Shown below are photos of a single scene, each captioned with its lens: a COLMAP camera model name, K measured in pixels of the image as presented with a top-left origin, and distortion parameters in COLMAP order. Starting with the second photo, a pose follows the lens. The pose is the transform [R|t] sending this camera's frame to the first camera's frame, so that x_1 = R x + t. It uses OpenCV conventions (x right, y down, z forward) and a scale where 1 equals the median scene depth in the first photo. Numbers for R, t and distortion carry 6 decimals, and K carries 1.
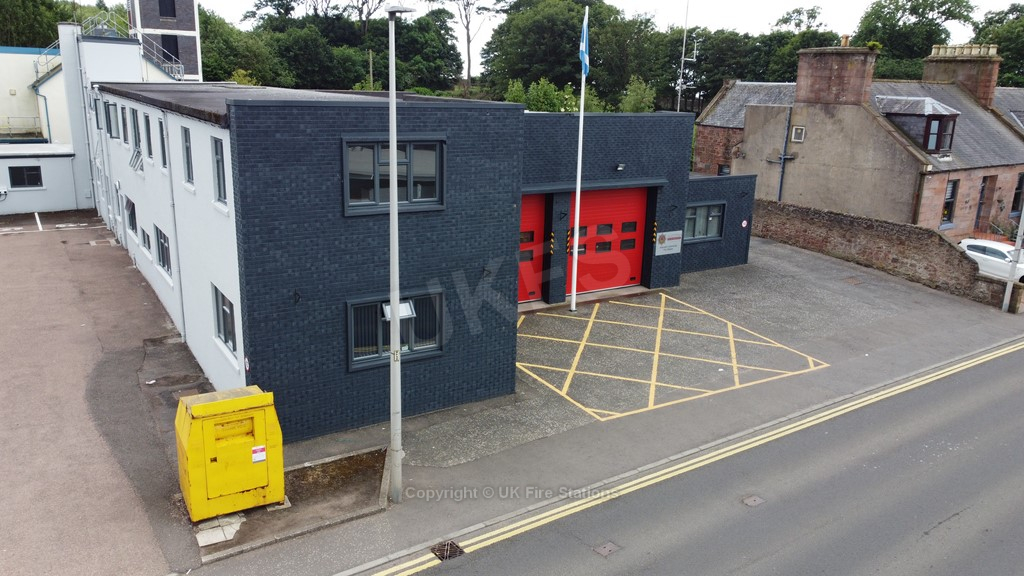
lens RADIAL K [[774.6, 0, 511.8], [0, 774.6, 287.4], [0, 0, 1]] dist [0.008318, -0.011398]
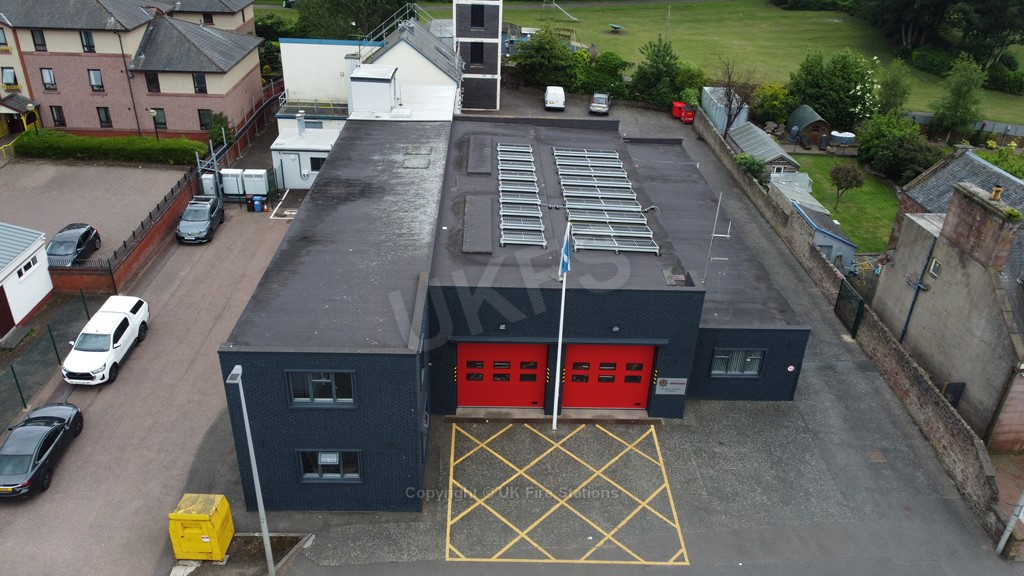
lens RADIAL K [[774.6, 0, 512.1], [0, 774.6, 286.7], [0, 0, 1]] dist [0.008318, -0.011398]
pose [[0.855632, 0.249898, -0.453261, 0.422552], [-0.143095, 0.955801, 0.256842, -0.400985], [0.497411, -0.154902, 0.853573, -0.066902]]
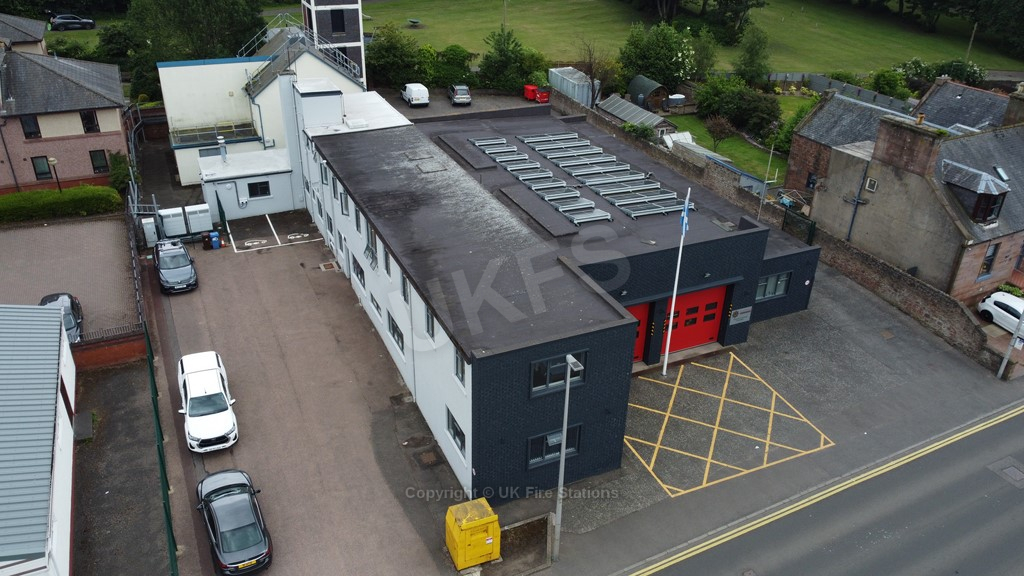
lens RADIAL K [[774.6, 0, 512.1], [0, 774.6, 286.6], [0, 0, 1]] dist [0.008318, -0.011398]
pose [[0.990409, 0.061566, -0.123693, -0.025825], [-0.031032, 0.971484, 0.235065, -0.361035], [0.134637, -0.228972, 0.964077, -0.308437]]
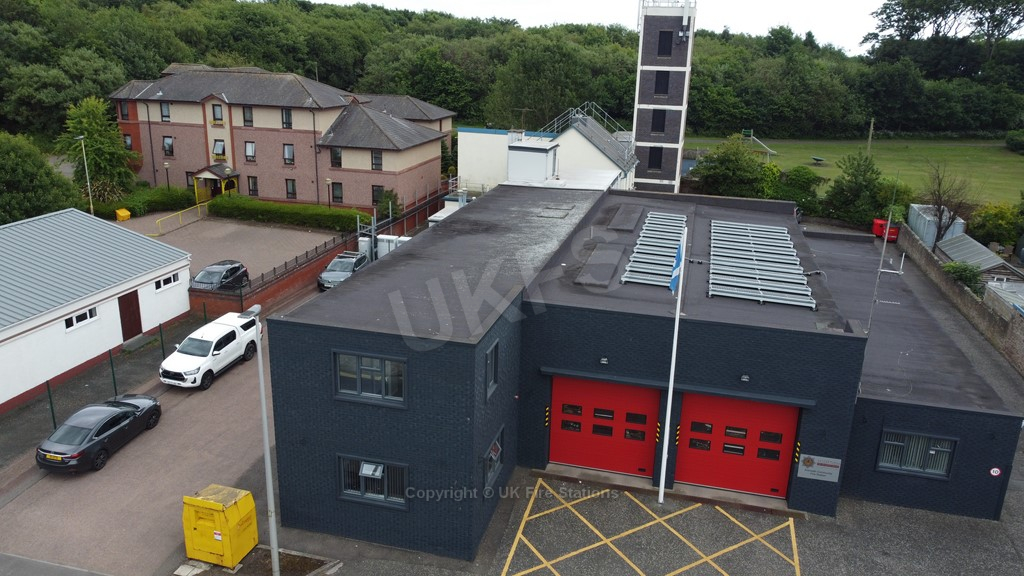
lens RADIAL K [[774.6, 0, 512.1], [0, 774.6, 288.0], [0, 0, 1]] dist [0.008318, -0.011398]
pose [[0.684235, 0.208424, -0.698843, 0.471109], [-0.197866, 0.975400, 0.097175, -0.240262], [0.701905, 0.071787, 0.708643, 0.092777]]
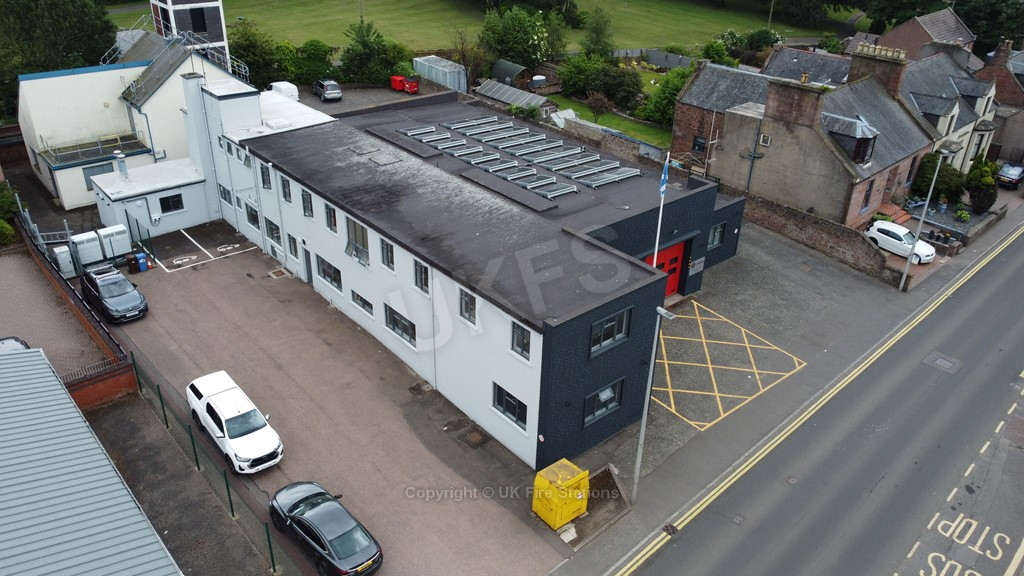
lens RADIAL K [[774.6, 0, 511.8], [0, 774.6, 286.7], [0, 0, 1]] dist [0.008318, -0.011398]
pose [[0.989520, -0.071548, 0.125424, -0.298889], [0.038784, 0.968384, 0.246431, -0.350835], [-0.139091, -0.238984, 0.961010, -0.349815]]
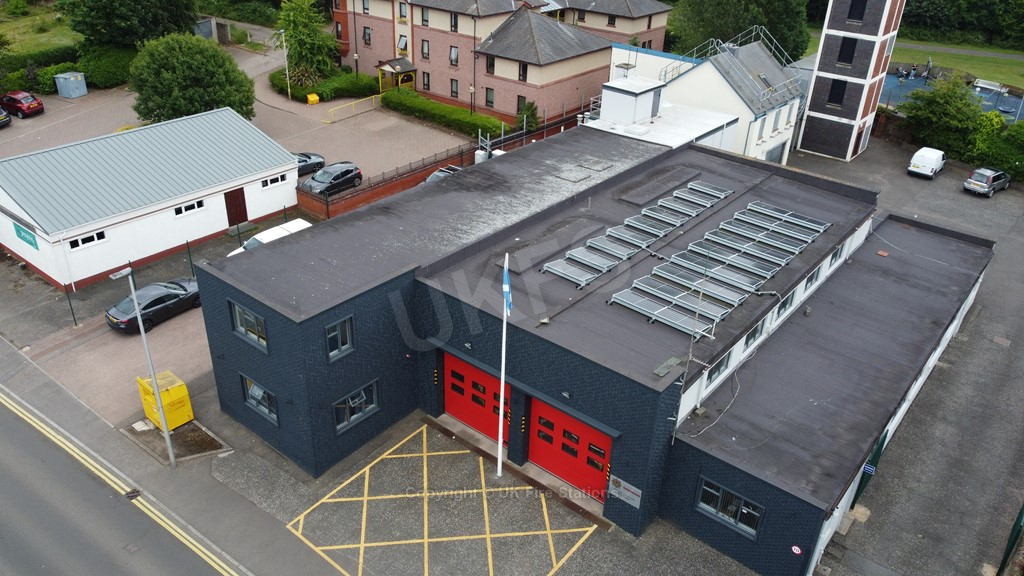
lens RADIAL K [[774.6, 0, 512.6], [0, 774.6, 287.4], [0, 0, 1]] dist [0.008318, -0.011398]
pose [[0.313406, 0.444966, -0.838917, 0.732465], [-0.271719, 0.888508, 0.369760, -0.513684], [0.909915, 0.112064, 0.399369, 0.410490]]
